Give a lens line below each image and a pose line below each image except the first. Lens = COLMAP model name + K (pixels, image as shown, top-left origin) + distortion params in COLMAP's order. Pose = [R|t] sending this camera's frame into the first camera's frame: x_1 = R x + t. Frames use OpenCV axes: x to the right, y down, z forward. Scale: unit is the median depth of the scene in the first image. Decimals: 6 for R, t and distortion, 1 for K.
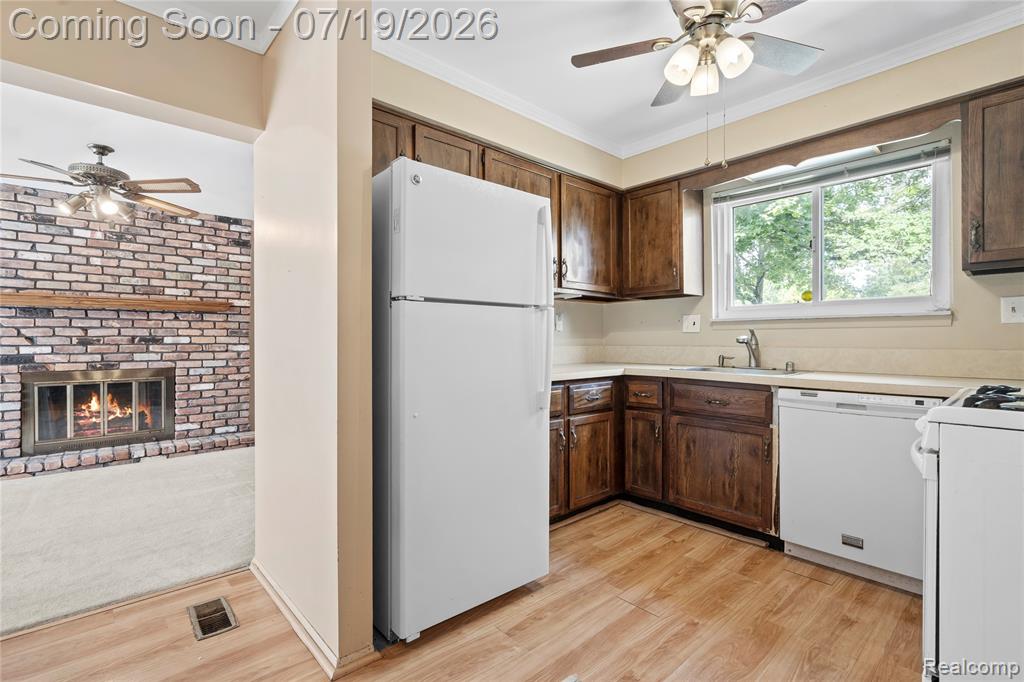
lens RADIAL K [[469.2, 0, 507.7], [0, 469.2, 339.4], [0, 0, 1]] dist [0.000934, -0.001680]
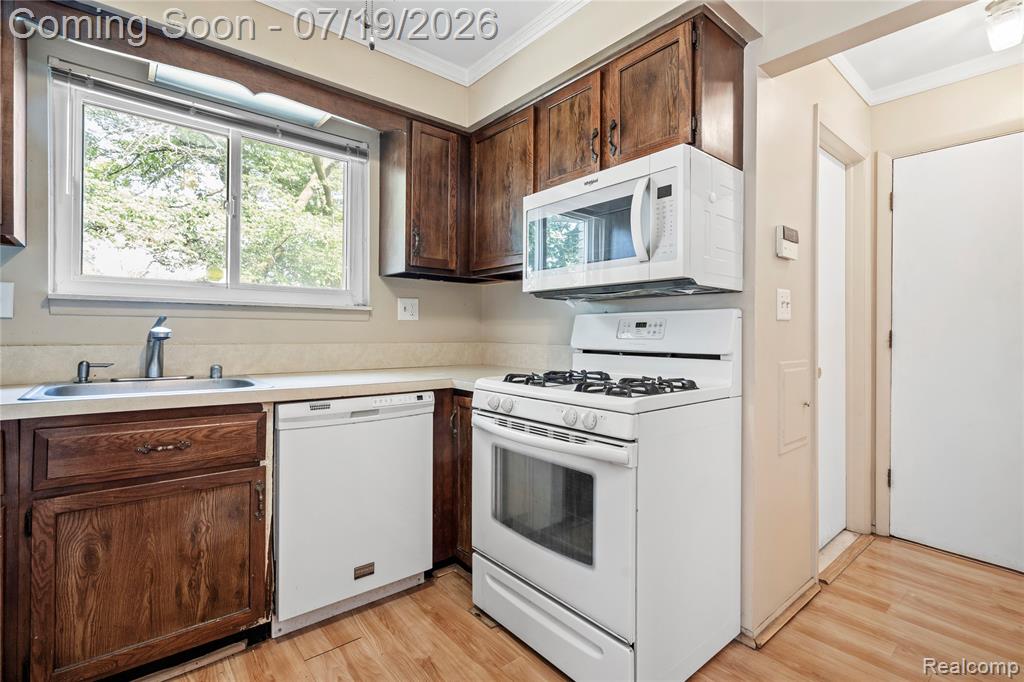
lens RADIAL K [[469.2, 0, 508.0], [0, 469.2, 332.5], [0, 0, 1]] dist [0.000934, -0.001680]
pose [[0.038951, 0.002009, 0.999239, -0.043657], [-0.006974, 0.999974, -0.001738, -0.001626], [-0.999217, -0.006901, 0.038964, 0.277004]]
